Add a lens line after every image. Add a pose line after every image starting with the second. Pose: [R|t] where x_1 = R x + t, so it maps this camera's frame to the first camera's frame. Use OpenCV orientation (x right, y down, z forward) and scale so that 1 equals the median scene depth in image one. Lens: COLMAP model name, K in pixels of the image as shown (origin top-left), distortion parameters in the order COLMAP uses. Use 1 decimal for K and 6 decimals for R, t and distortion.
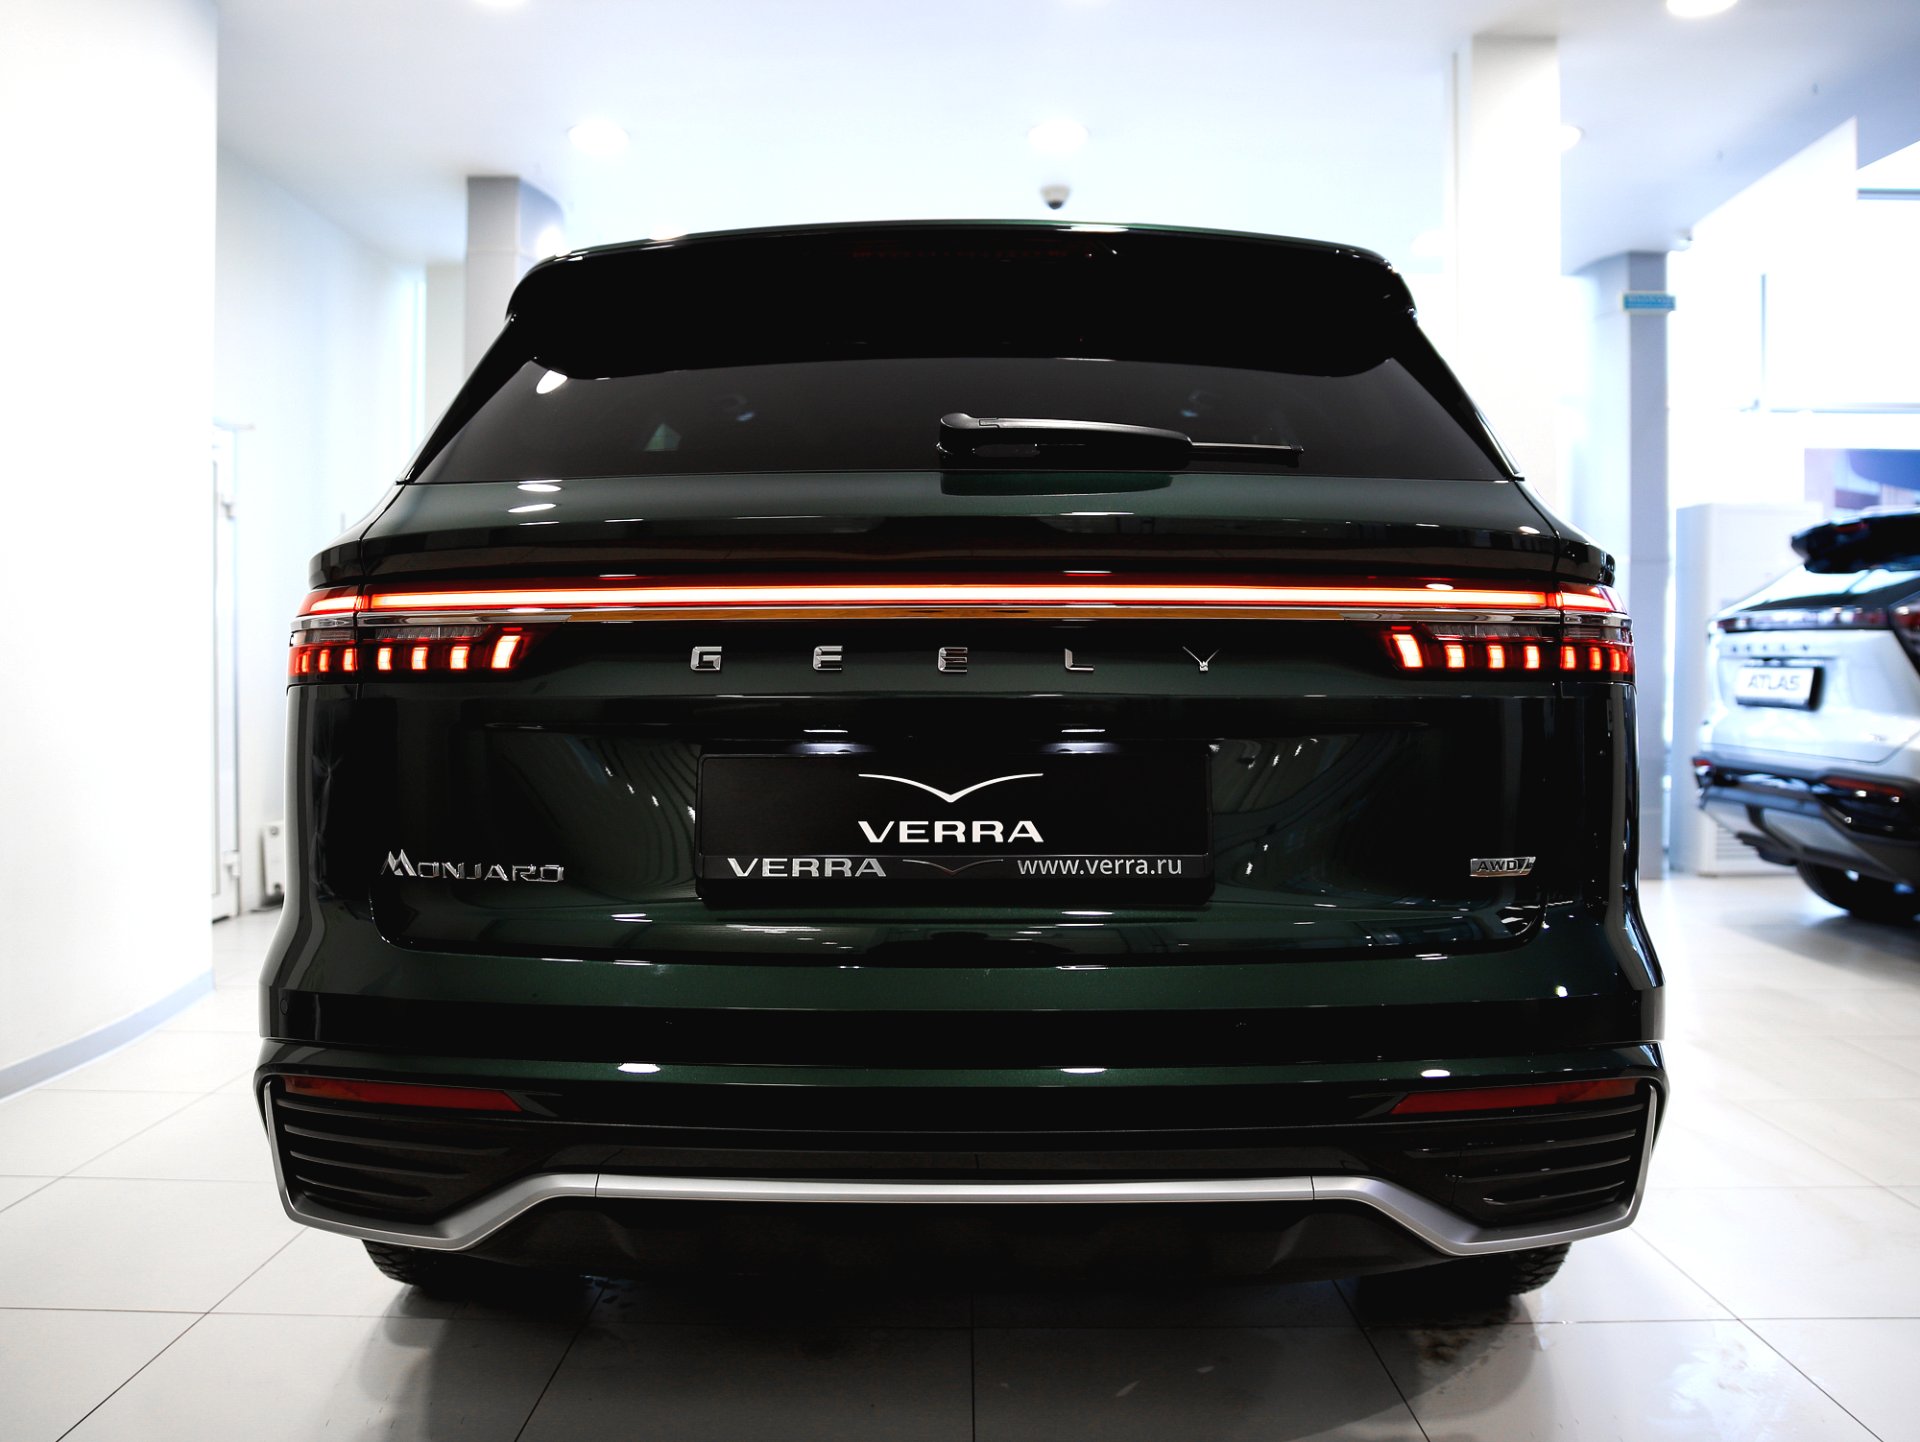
lens RADIAL K [[1542.1, 0, 963.1], [0, 1542.1, 725.8], [0, 0, 1]] dist [-0.109263, 0.051567]
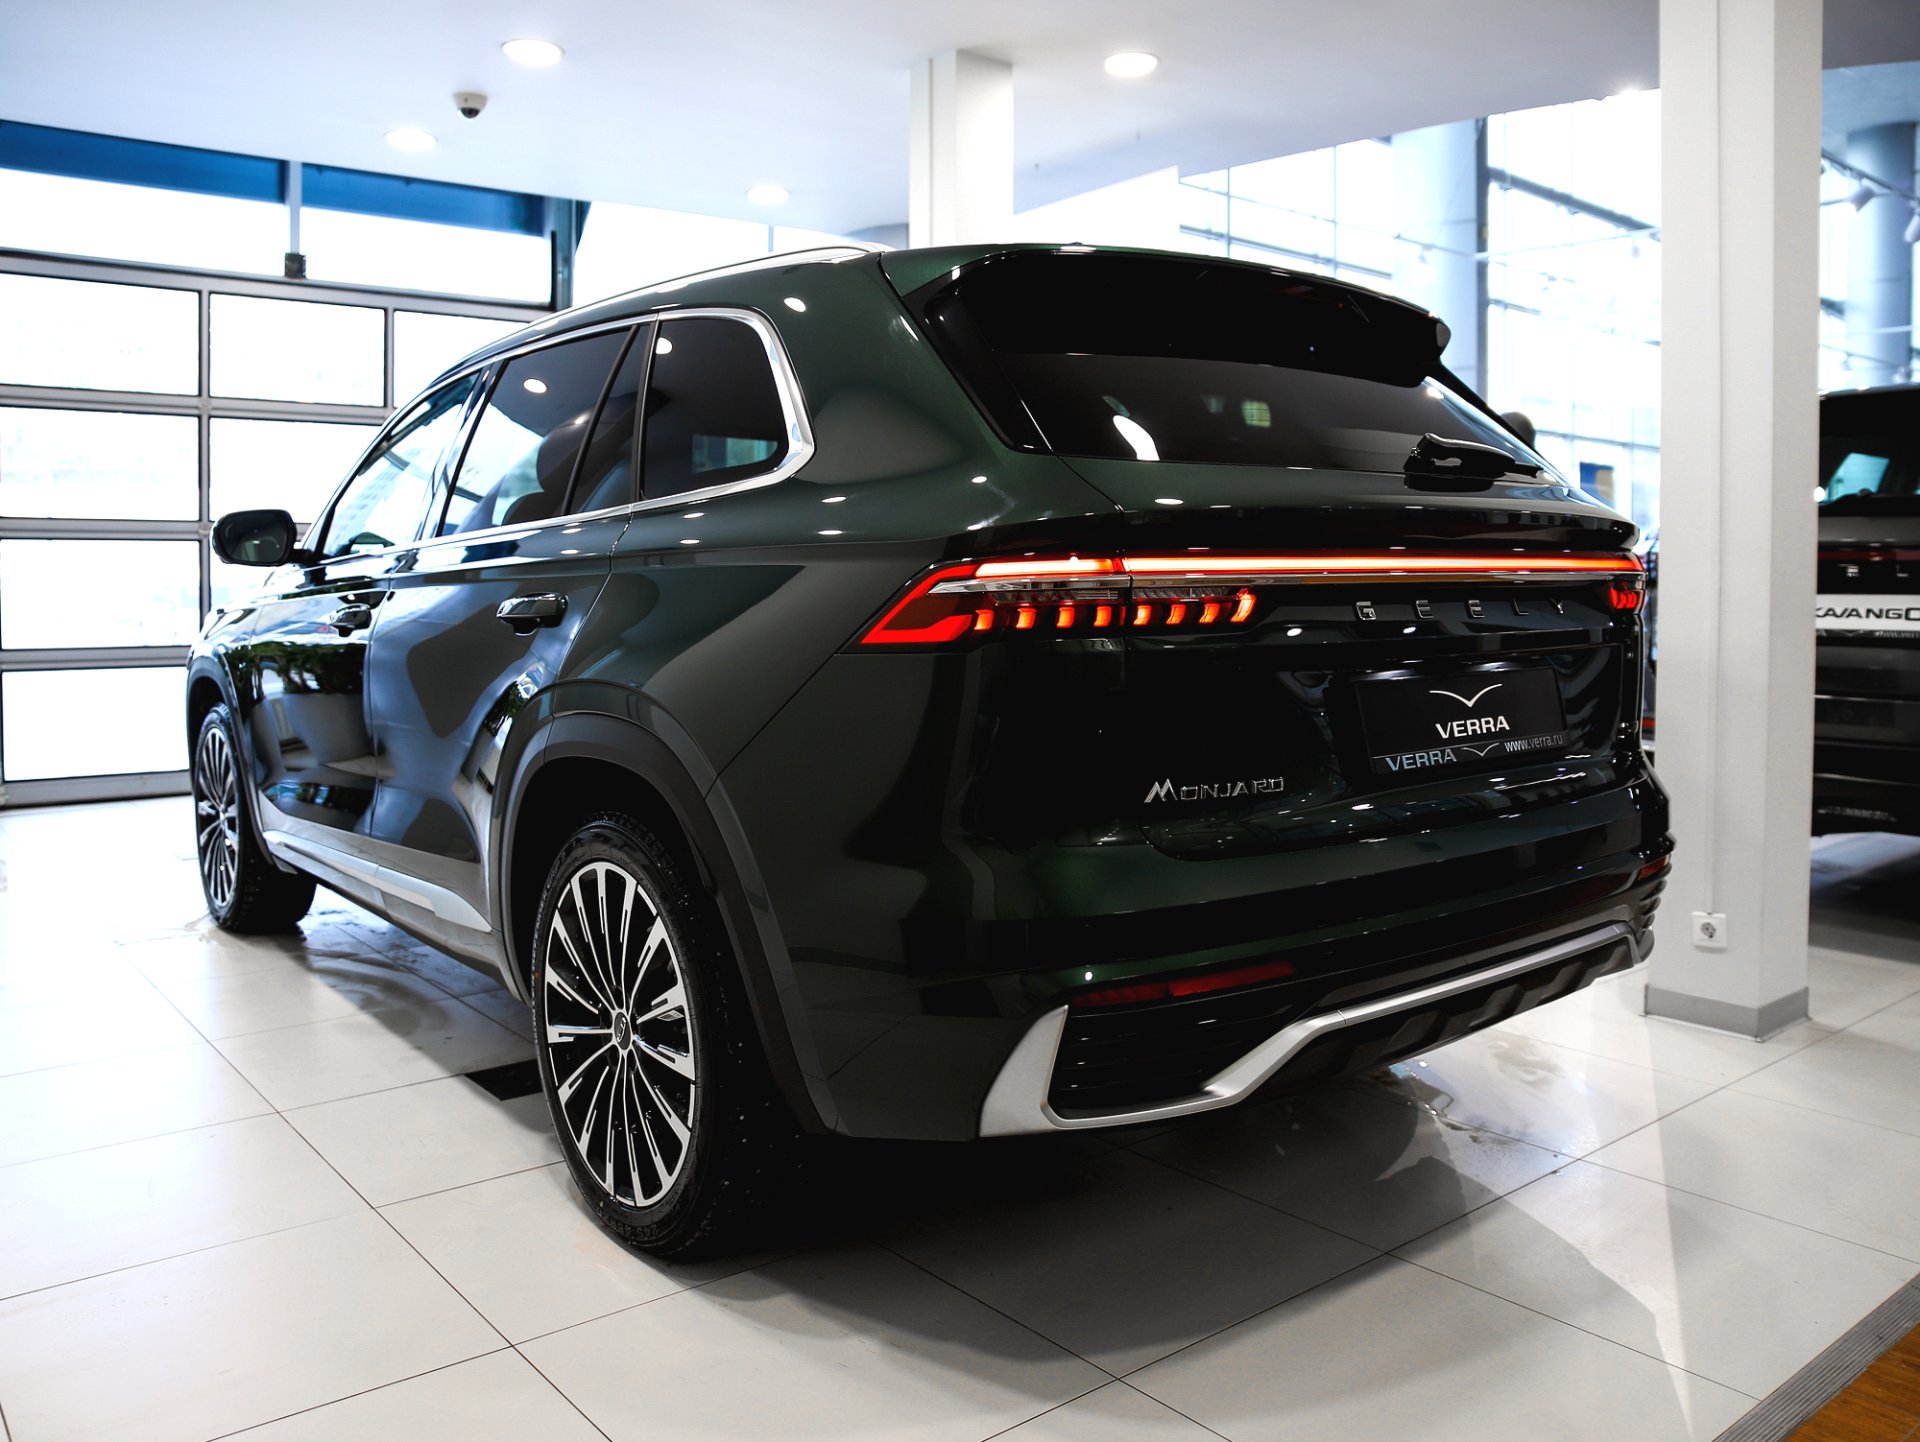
lens RADIAL K [[1542.1, 0, 999.5], [0, 1542.1, 674.8], [0, 0, 1]] dist [-0.109263, 0.051567]
pose [[0.766733, -0.048926, 0.640099, -1.229569], [0.032348, 0.998769, 0.037594, -0.046771], [-0.641151, -0.008119, 0.767372, 0.183803]]
